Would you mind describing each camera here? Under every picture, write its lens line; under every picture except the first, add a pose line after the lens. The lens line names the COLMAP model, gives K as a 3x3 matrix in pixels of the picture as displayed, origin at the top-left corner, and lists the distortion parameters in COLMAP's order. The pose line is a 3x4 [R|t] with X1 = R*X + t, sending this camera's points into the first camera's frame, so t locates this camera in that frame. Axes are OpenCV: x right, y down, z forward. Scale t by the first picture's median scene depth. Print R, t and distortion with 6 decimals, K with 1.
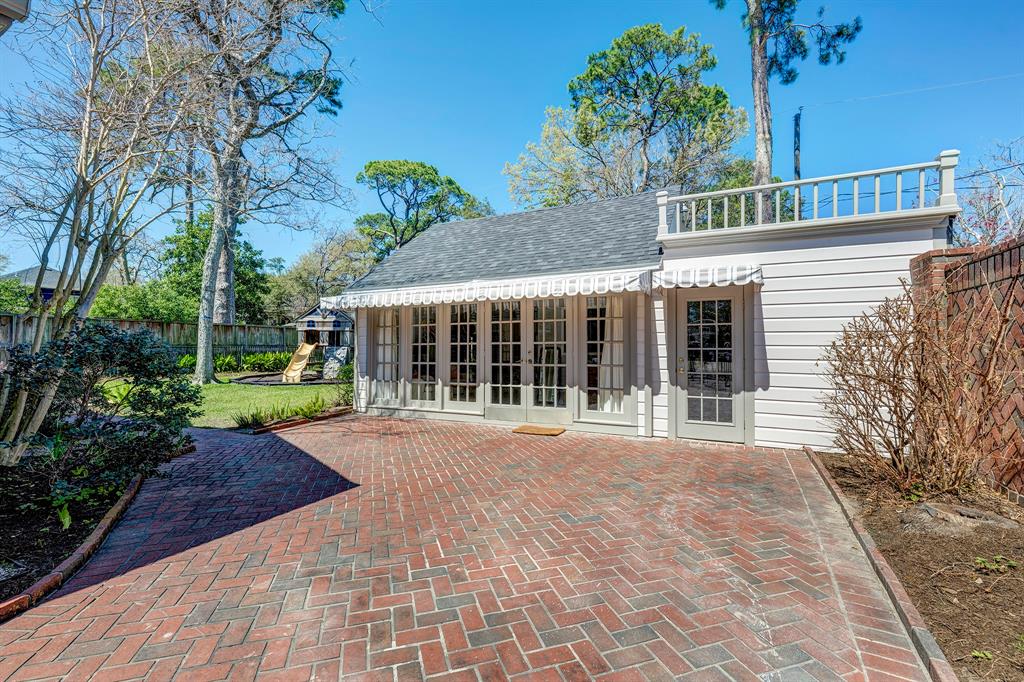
lens RADIAL K [[443.7, 0, 512.0], [0, 443.7, 341.0], [0, 0, 1]] dist [-0.001143, 0.000193]
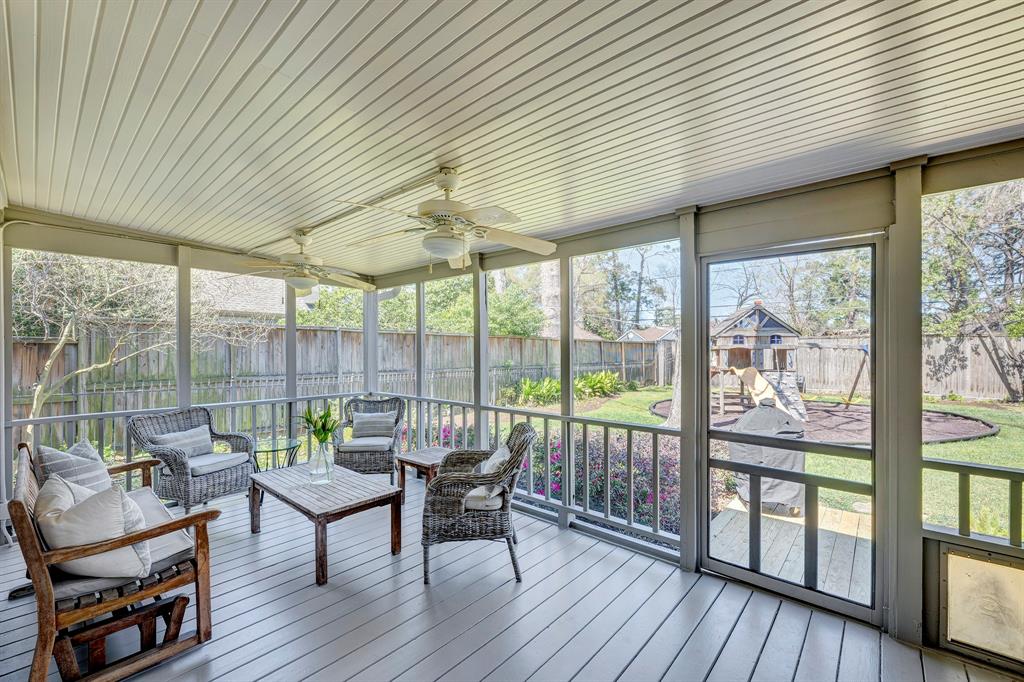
lens RADIAL K [[420.1, 0, 515.3], [0, 420.1, 355.1], [0, 0, 1]] dist [-0.000146, -0.000037]
pose [[0.972650, 0.004745, -0.232227, -0.642545], [0.000448, 0.999751, 0.022304, -0.028495], [0.232275, -0.021798, 0.972406, 0.264755]]
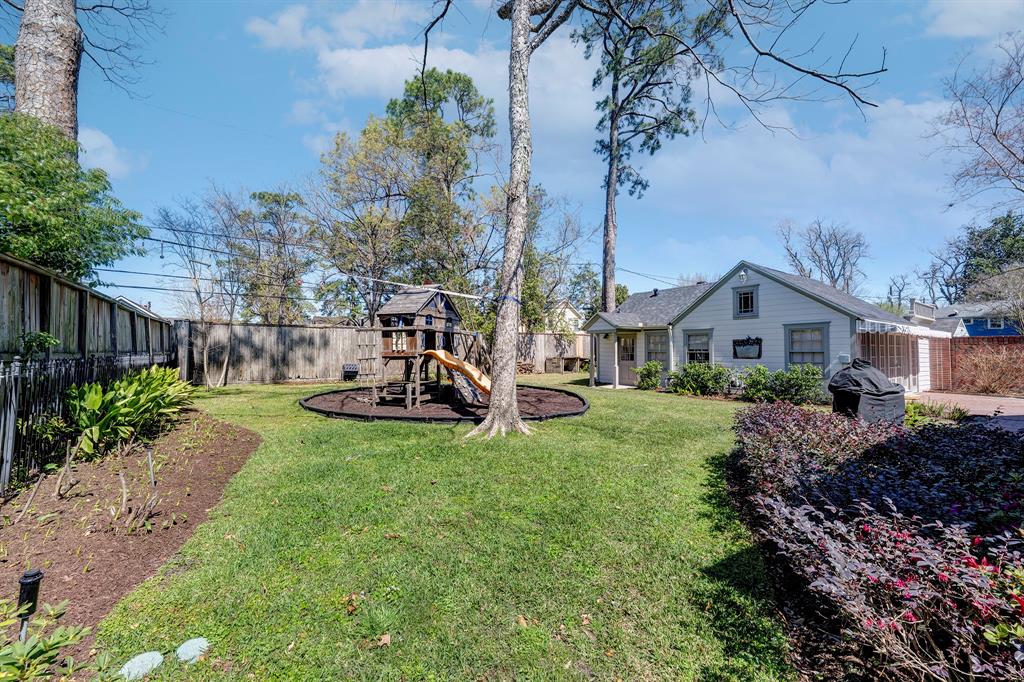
lens RADIAL K [[403.2, 0, 512.0], [0, 403.2, 341.0], [0, 0, 1]] dist [-0.000002, -0.000001]
pose [[0.472116, 0.026916, 0.881125, -0.896655], [-0.018463, 0.999616, -0.020643, 0.001500], [-0.881343, -0.006522, 0.472432, 0.626767]]
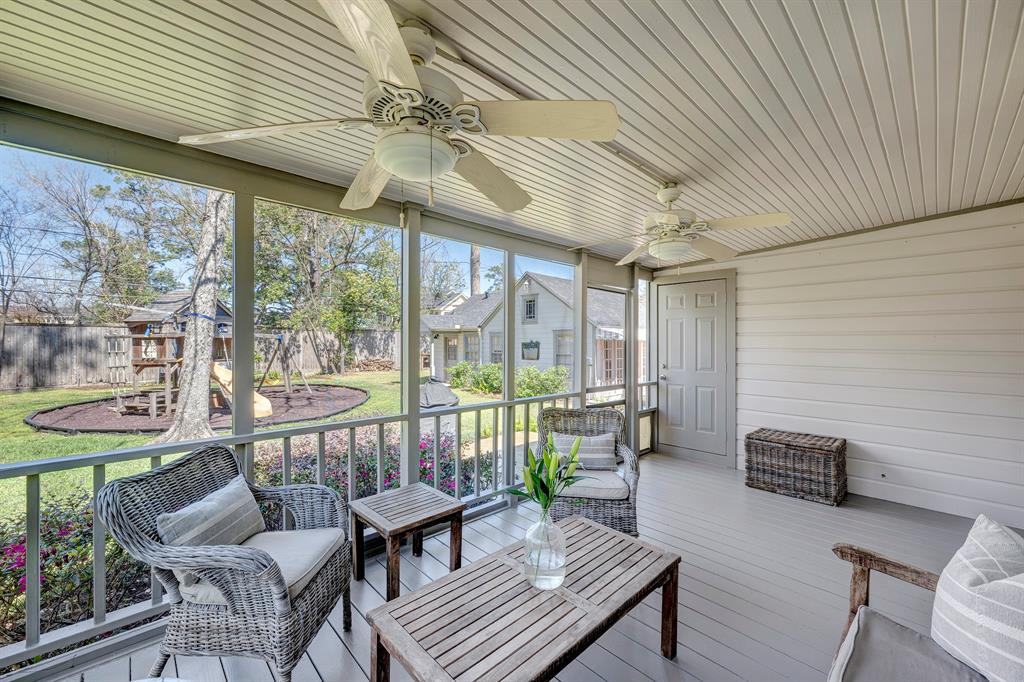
lens RADIAL K [[403.2, 0, 512.0], [0, 403.2, 341.0], [0, 0, 1]] dist [-0.000002, -0.000001]
pose [[0.319525, 0.003805, 0.947570, -0.840463], [-0.015774, 0.999875, 0.001304, -0.026097], [-0.947447, -0.015363, 0.319545, 0.388436]]
